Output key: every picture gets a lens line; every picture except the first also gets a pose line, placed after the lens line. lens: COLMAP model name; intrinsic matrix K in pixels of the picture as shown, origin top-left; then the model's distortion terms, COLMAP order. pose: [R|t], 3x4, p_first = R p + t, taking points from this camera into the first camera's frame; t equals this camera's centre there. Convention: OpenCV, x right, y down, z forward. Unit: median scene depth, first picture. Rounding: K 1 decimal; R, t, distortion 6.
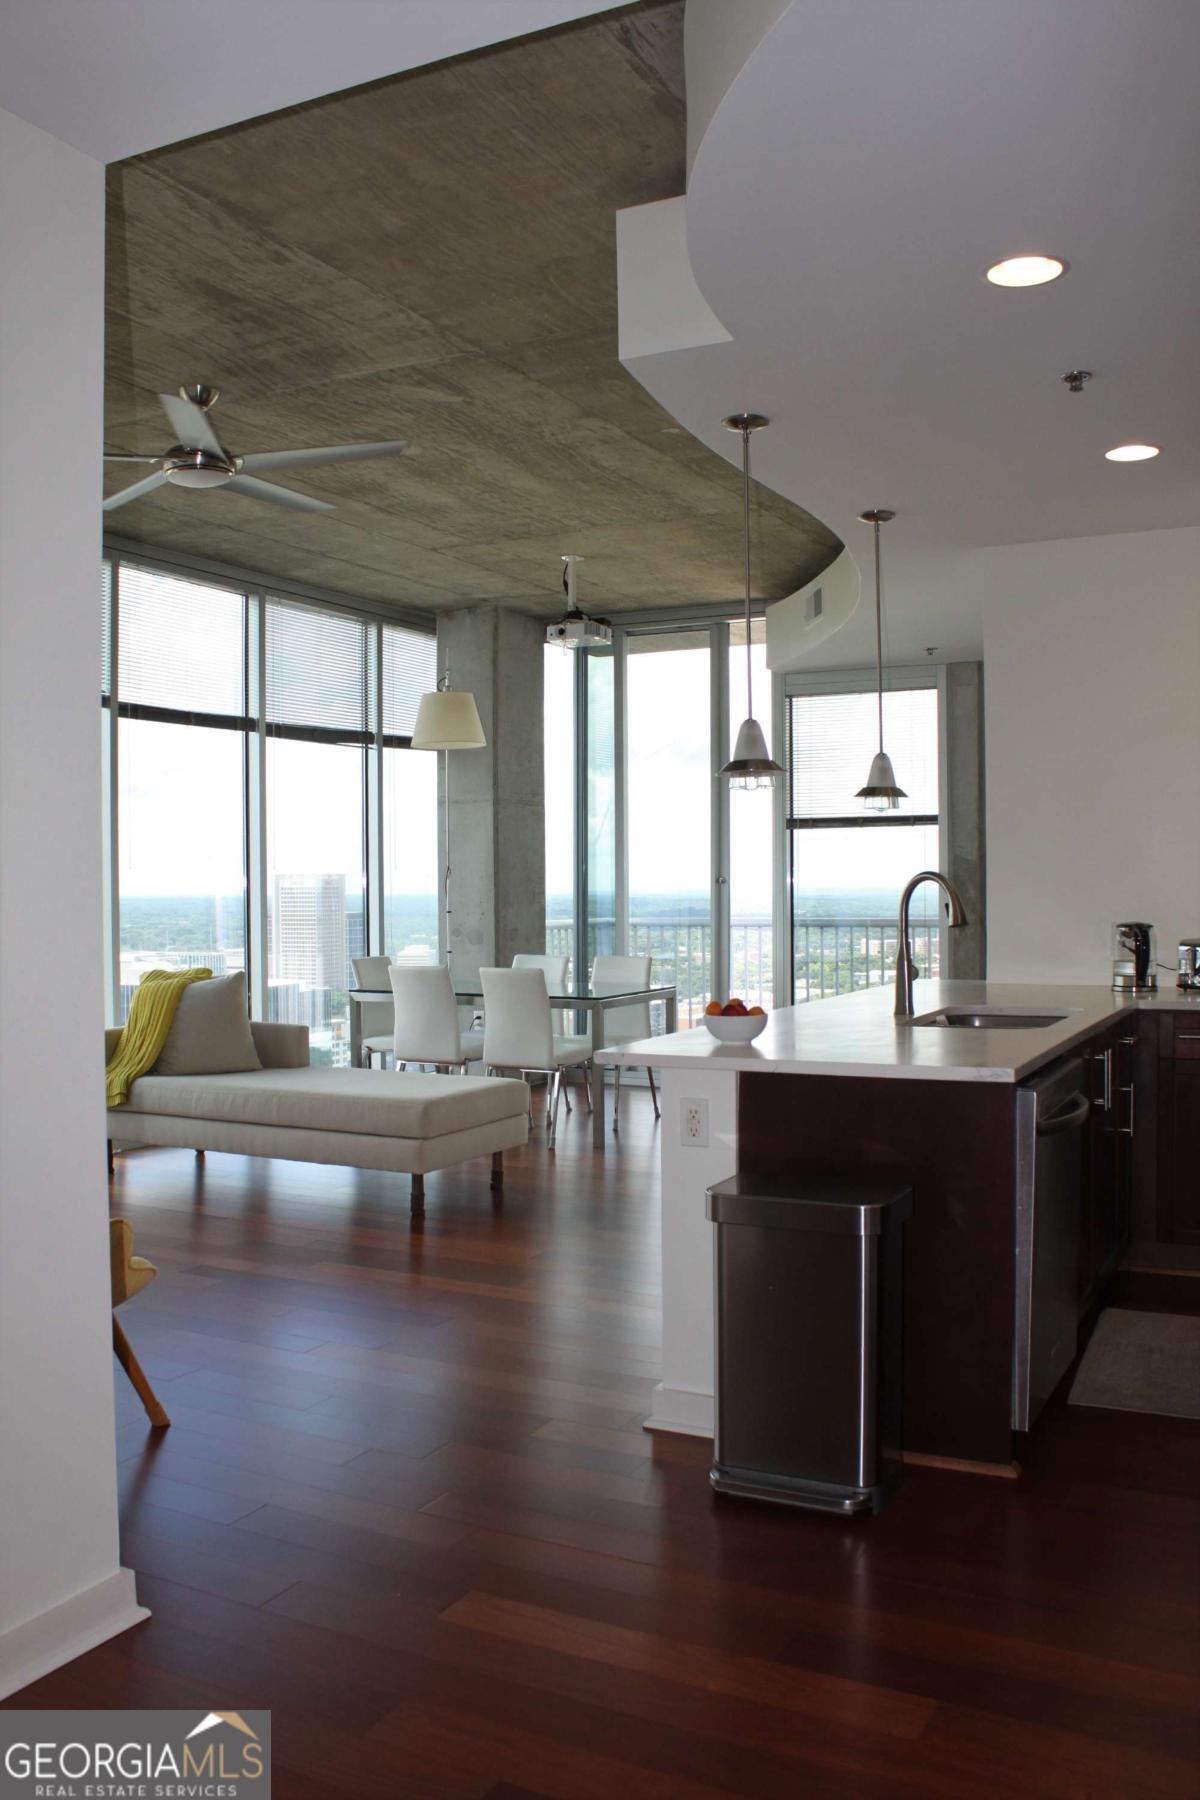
lens RADIAL K [[1547.8, 0, 606.8], [0, 1547.8, 899.7], [0, 0, 1]] dist [-0.161144, 0.153924]
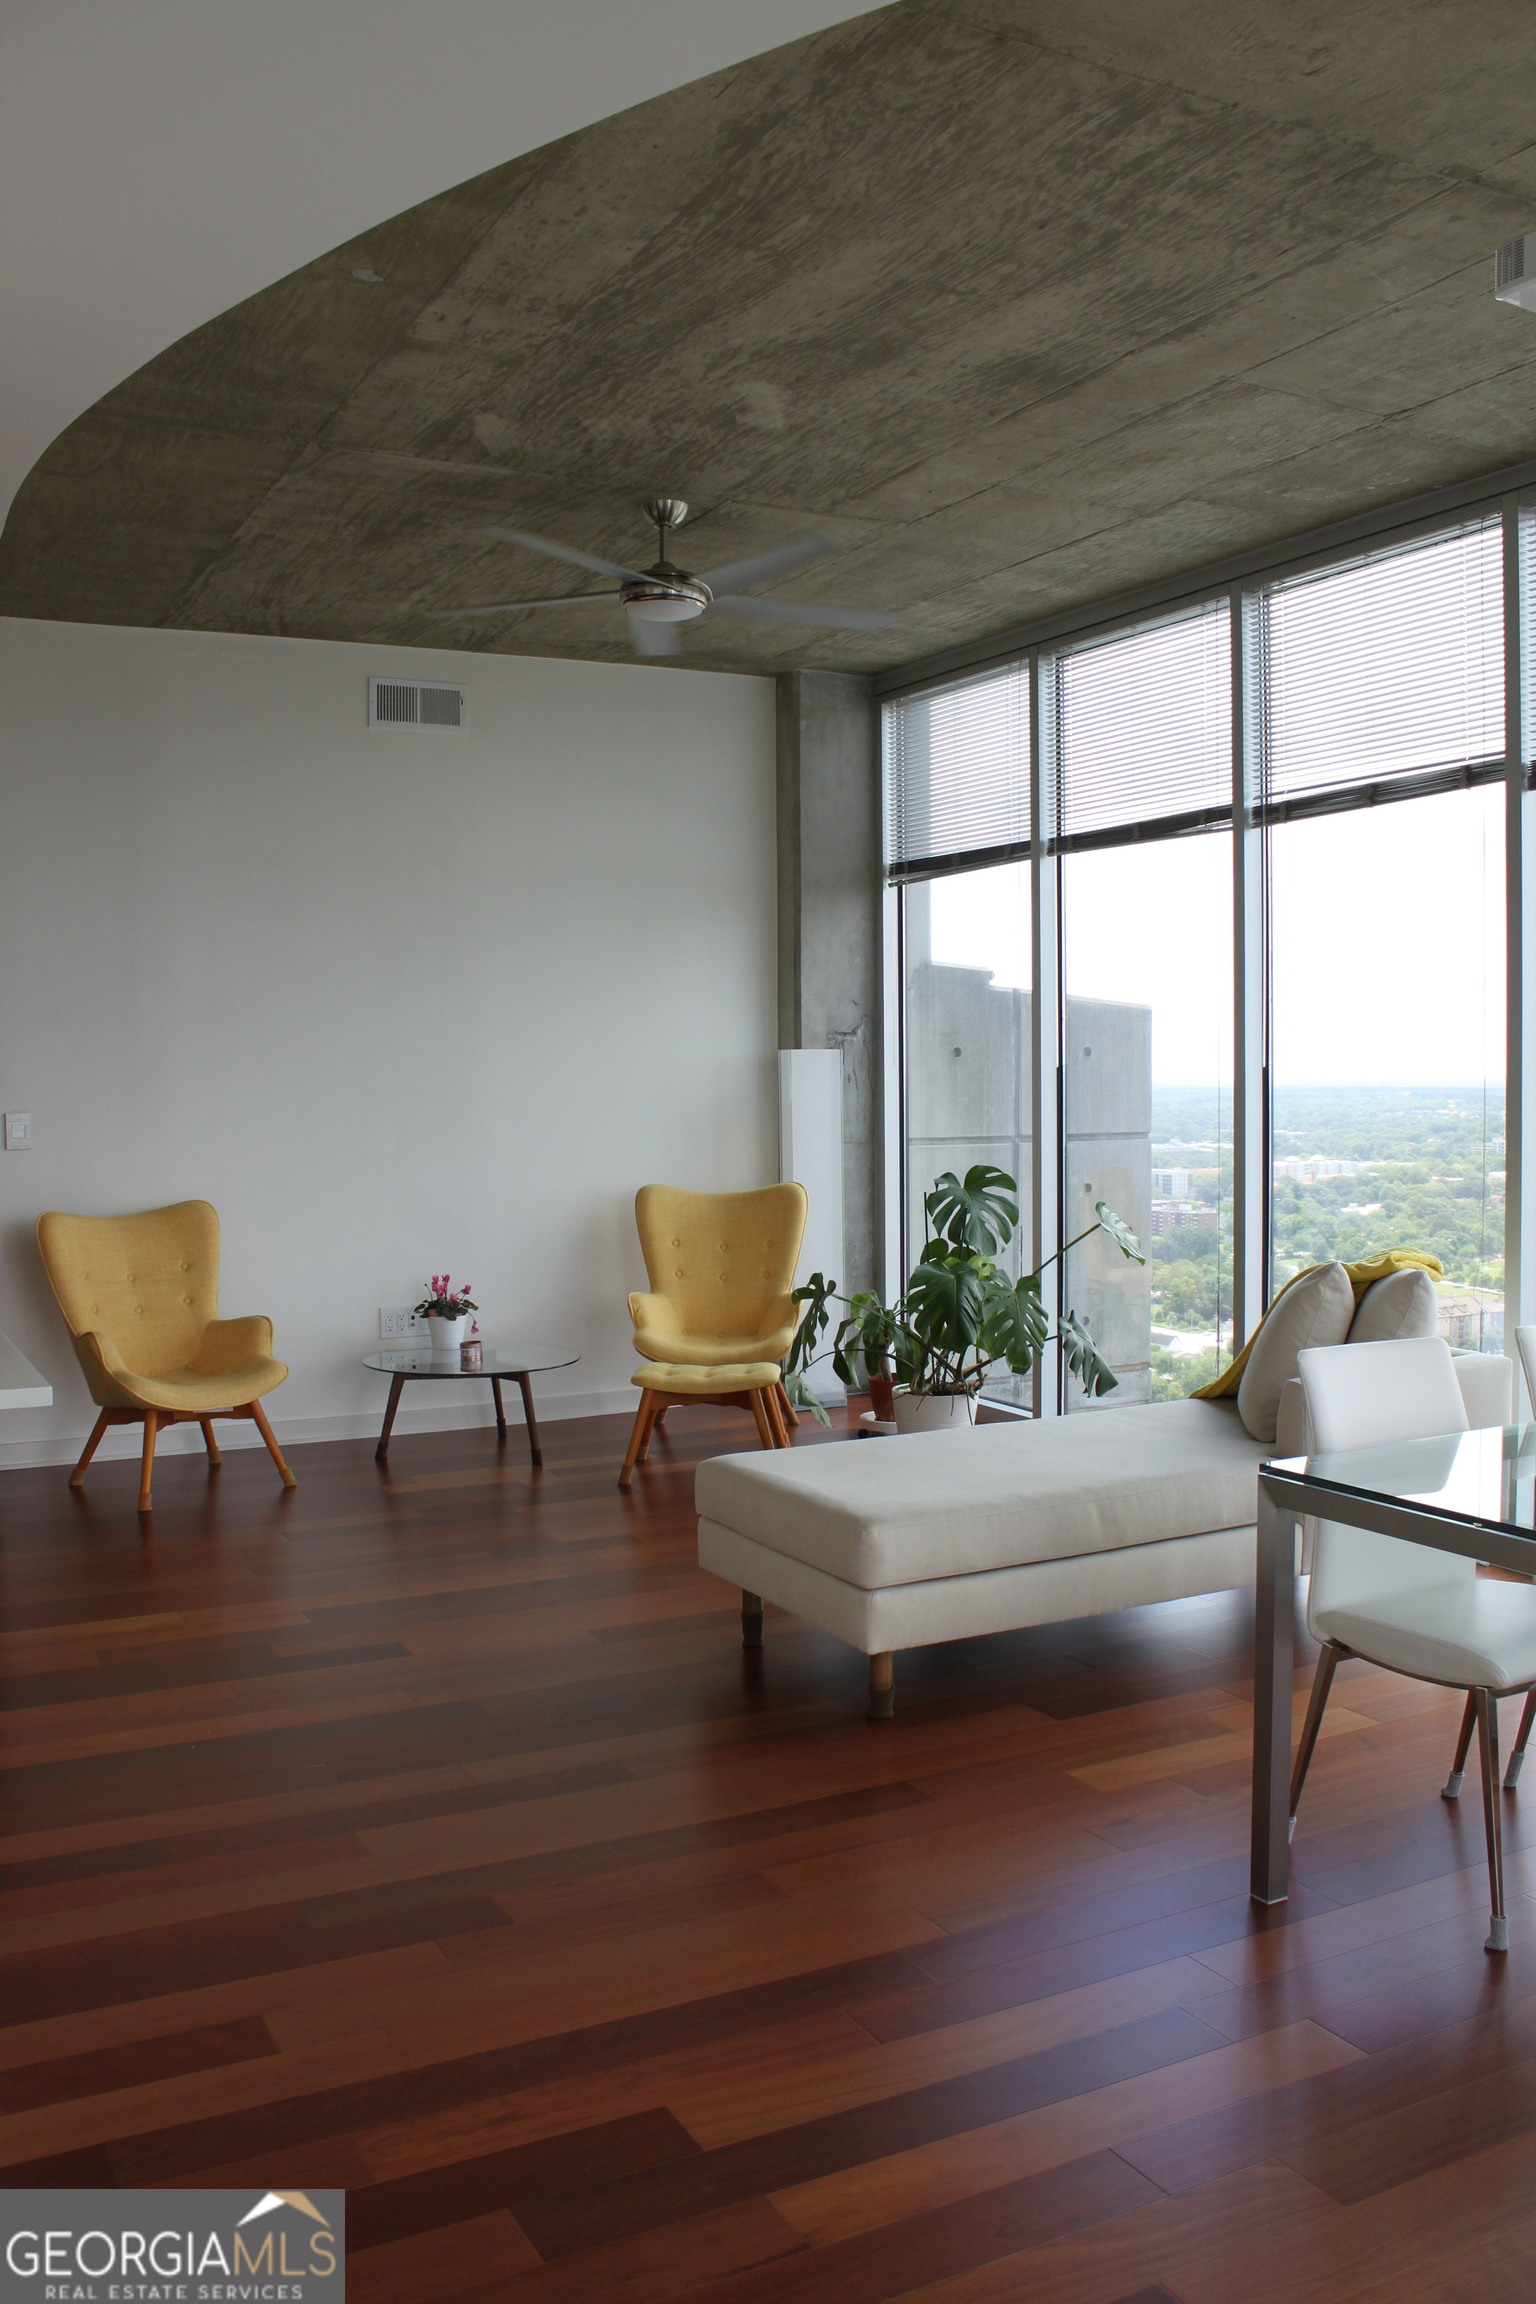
lens RADIAL K [[1932.3, 0, 798.2], [0, 1932.3, 1135.2], [0, 0, 1]] dist [-0.169283, 0.144966]
pose [[-0.566495, 0.041155, -0.823037, 0.454626], [0.005845, 0.998928, 0.045927, -0.032220], [0.824044, 0.021207, -0.566128, 1.347491]]
